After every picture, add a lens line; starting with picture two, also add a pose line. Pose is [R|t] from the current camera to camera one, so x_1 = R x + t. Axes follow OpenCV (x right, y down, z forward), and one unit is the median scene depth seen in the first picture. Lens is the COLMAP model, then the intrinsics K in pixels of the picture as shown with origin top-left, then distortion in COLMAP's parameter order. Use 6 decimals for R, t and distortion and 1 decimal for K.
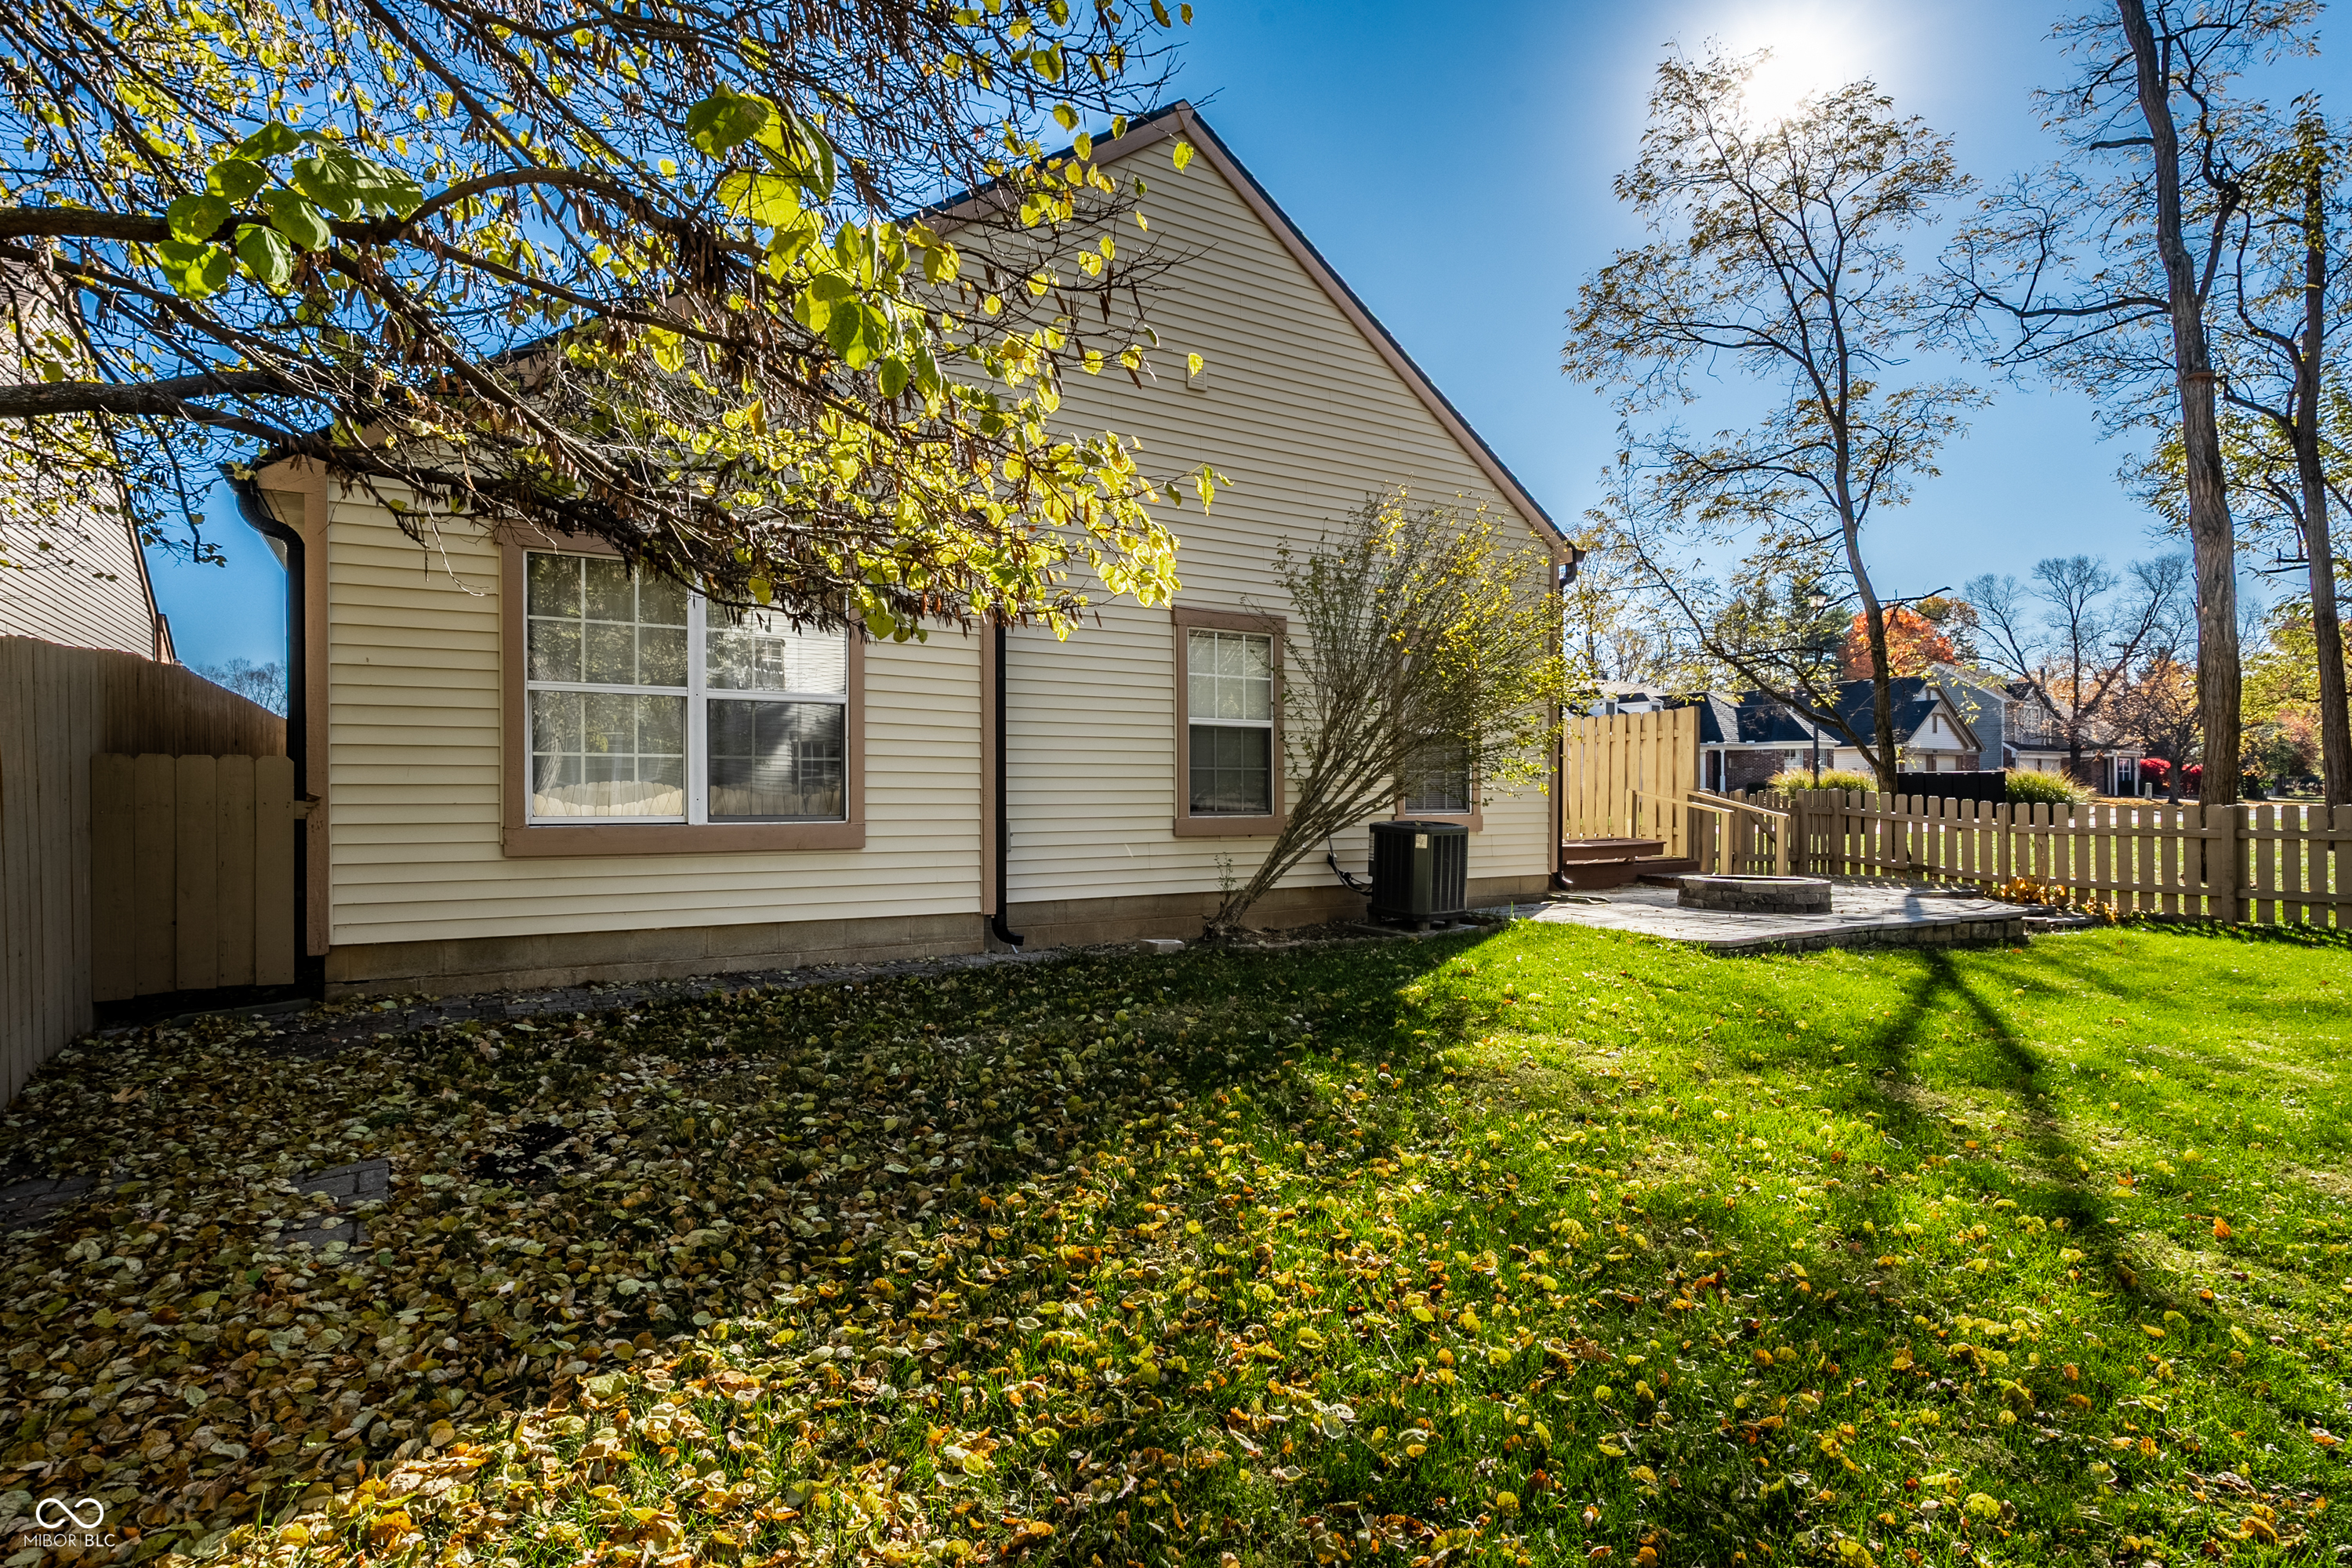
lens RADIAL K [[1187.9, 0, 1187.5], [0, 1187.9, 822.4], [0, 0, 1]] dist [0.002160, 0.000540]
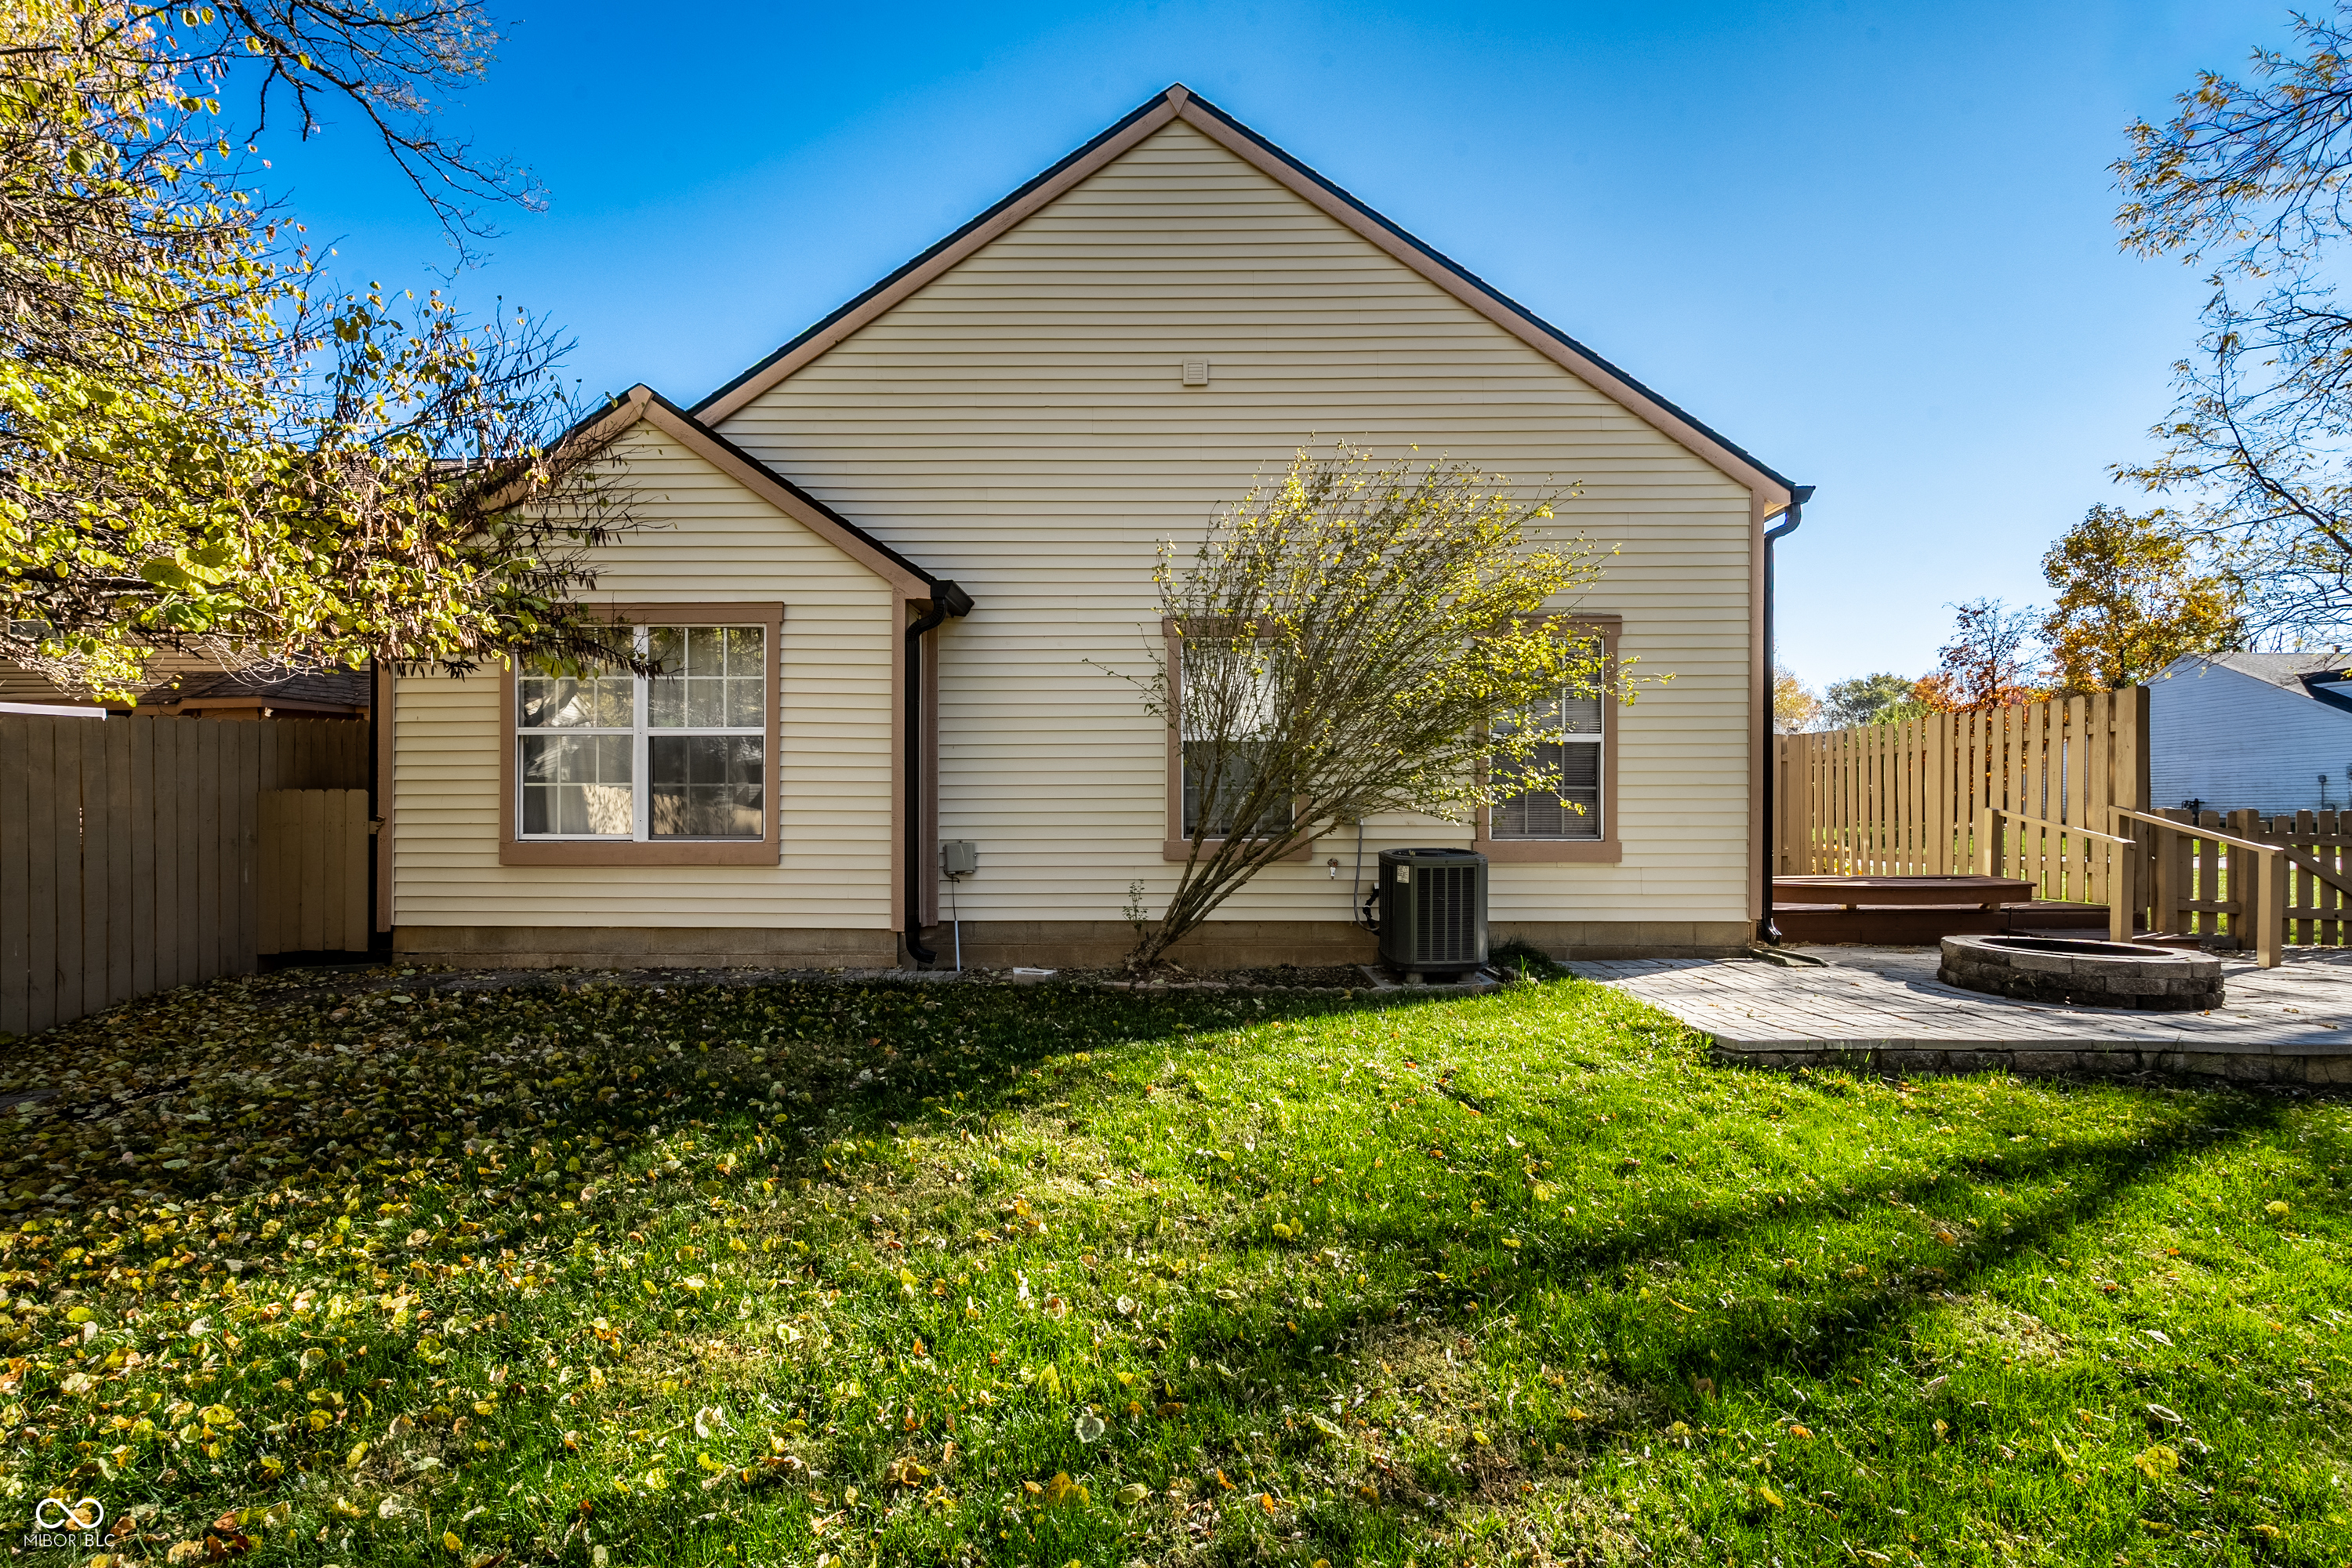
lens RADIAL K [[1066.6, 0, 1167.6], [0, 1066.6, 823.8], [0, 0, 1]] dist [0.002170, 0.000397]
pose [[0.839560, 0.006551, -0.543227, 0.294737], [-0.012356, 0.999899, -0.007038, -0.007202], [0.543126, 0.012621, 0.839556, 0.185340]]
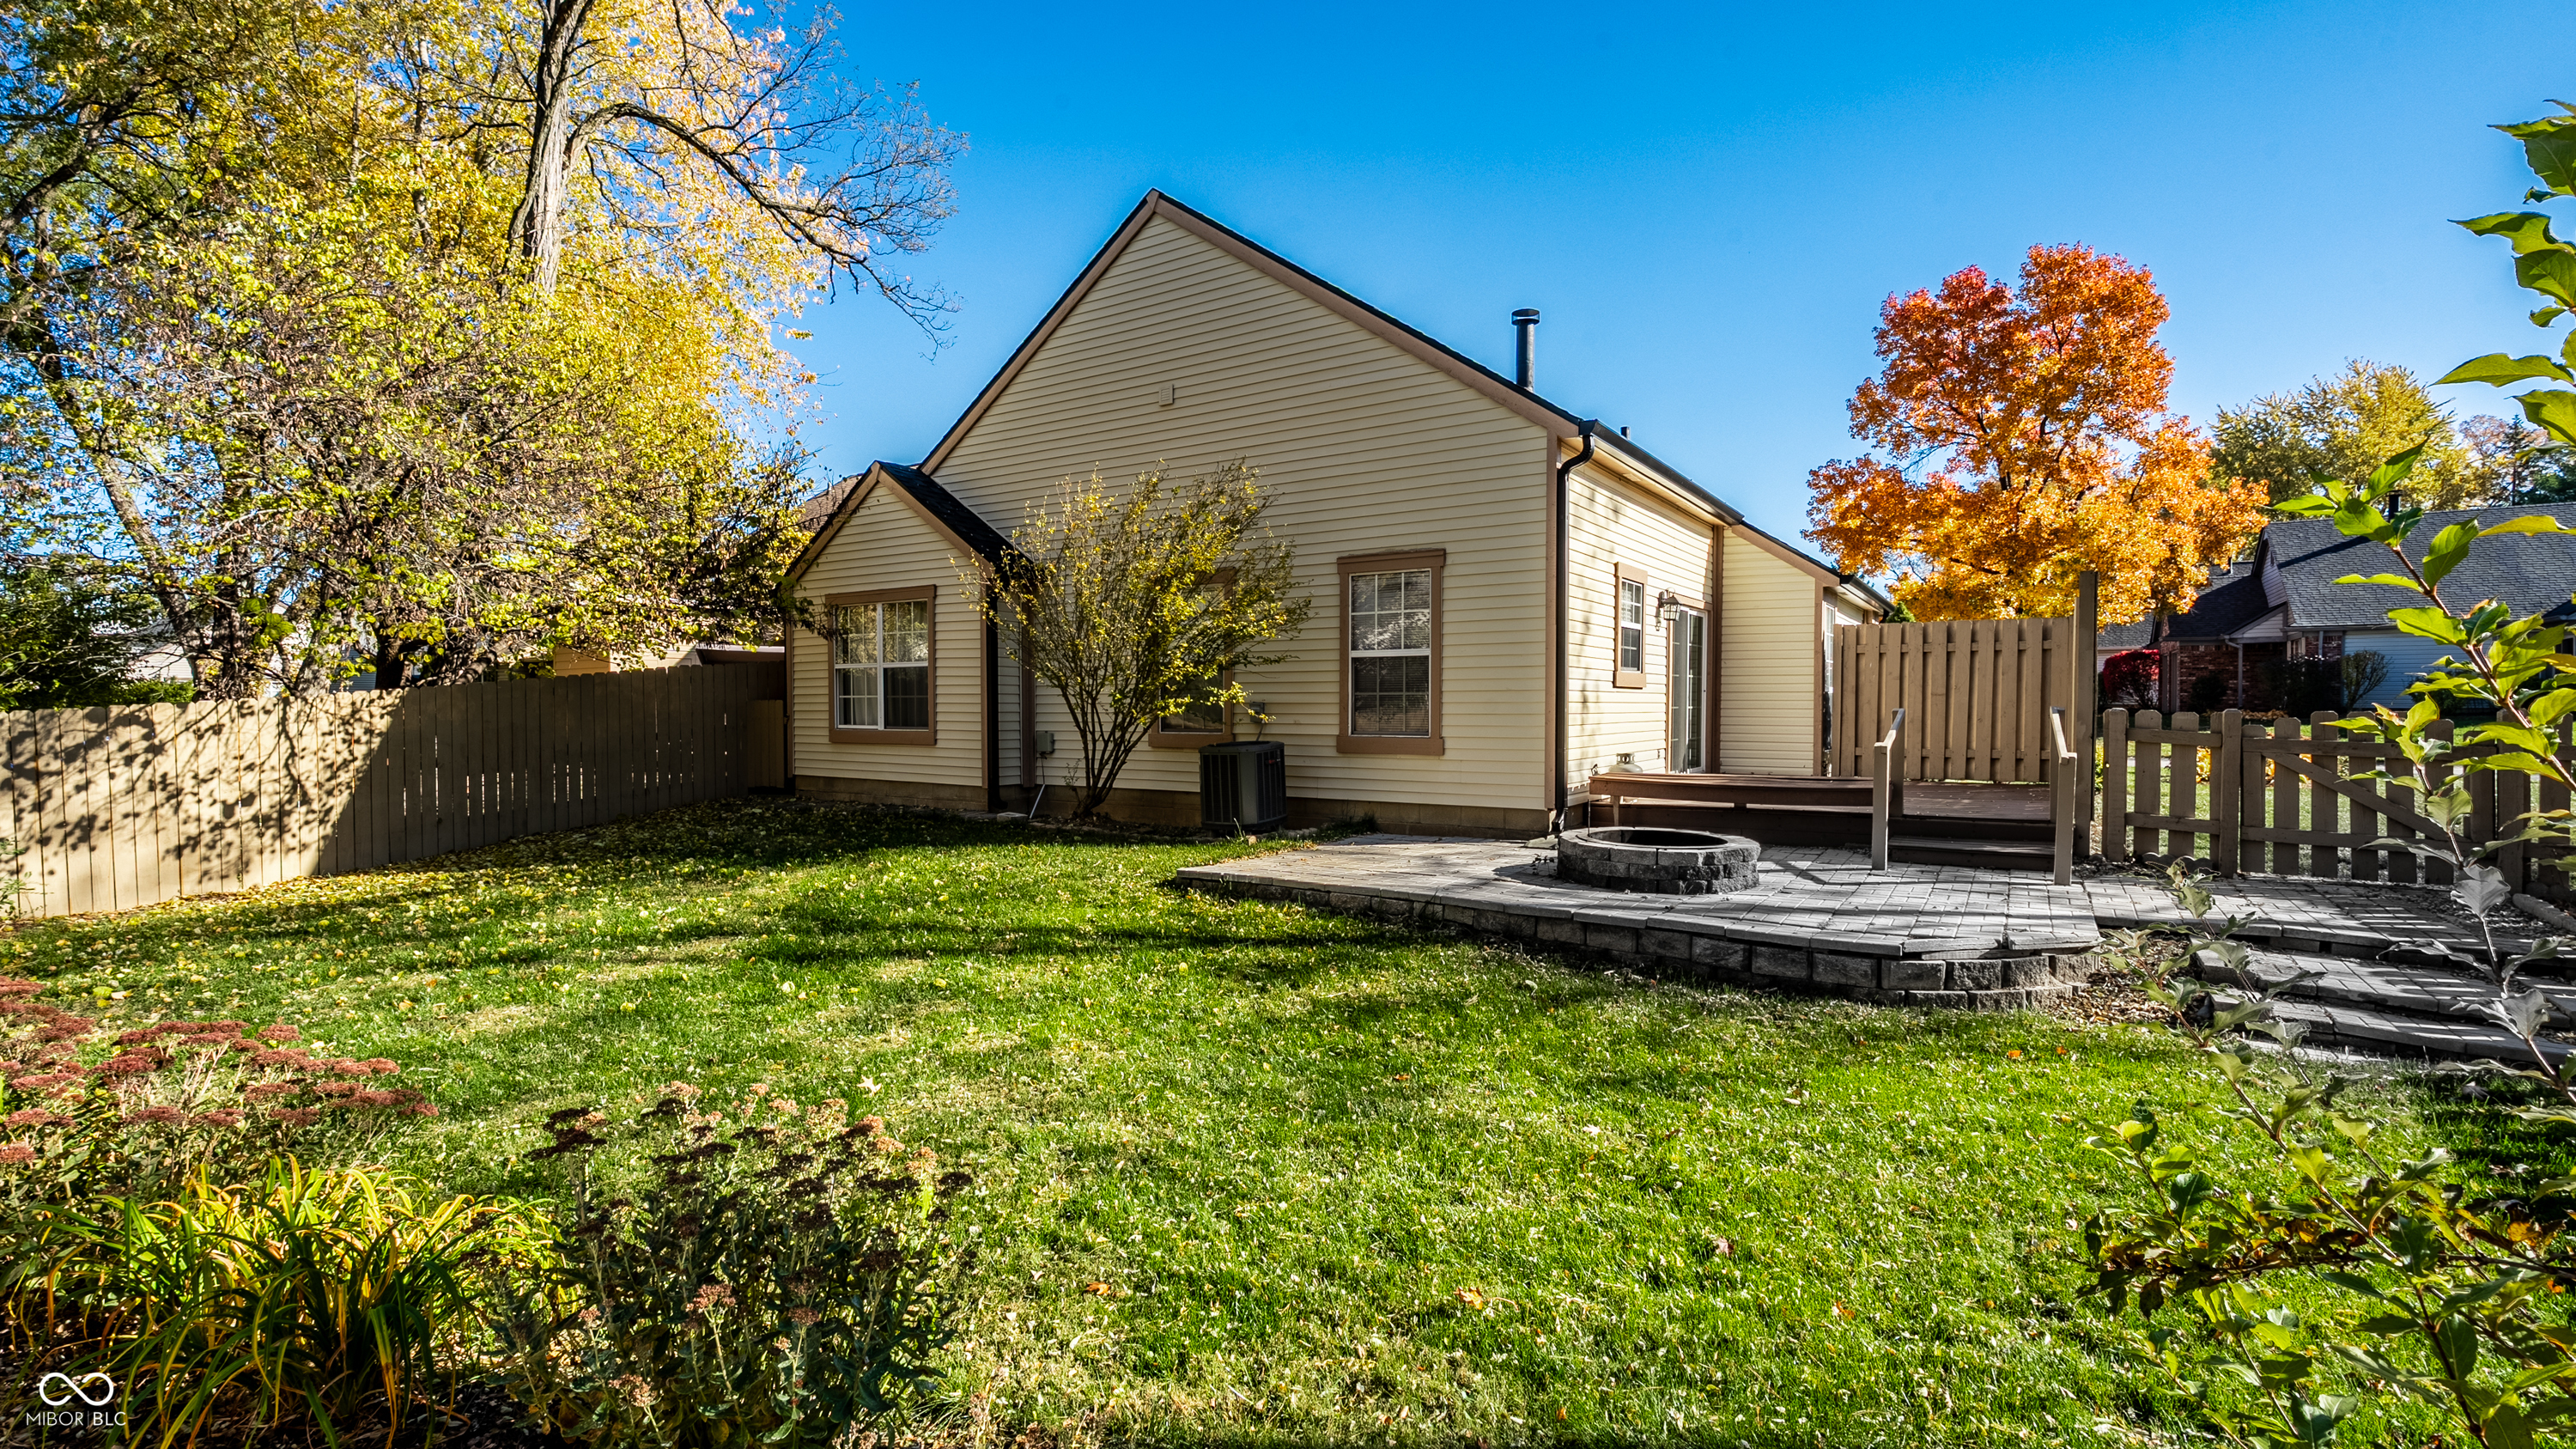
lens RADIAL K [[1219.1, 0, 1288.0], [0, 1219.1, 724.5], [0, 0, 1]] dist [0.041305, 0.000085]
pose [[0.391124, 0.017843, -0.920165, 0.849876], [-0.012930, 0.999820, 0.013891, -0.022754], [0.920247, 0.006465, 0.391285, 0.392370]]
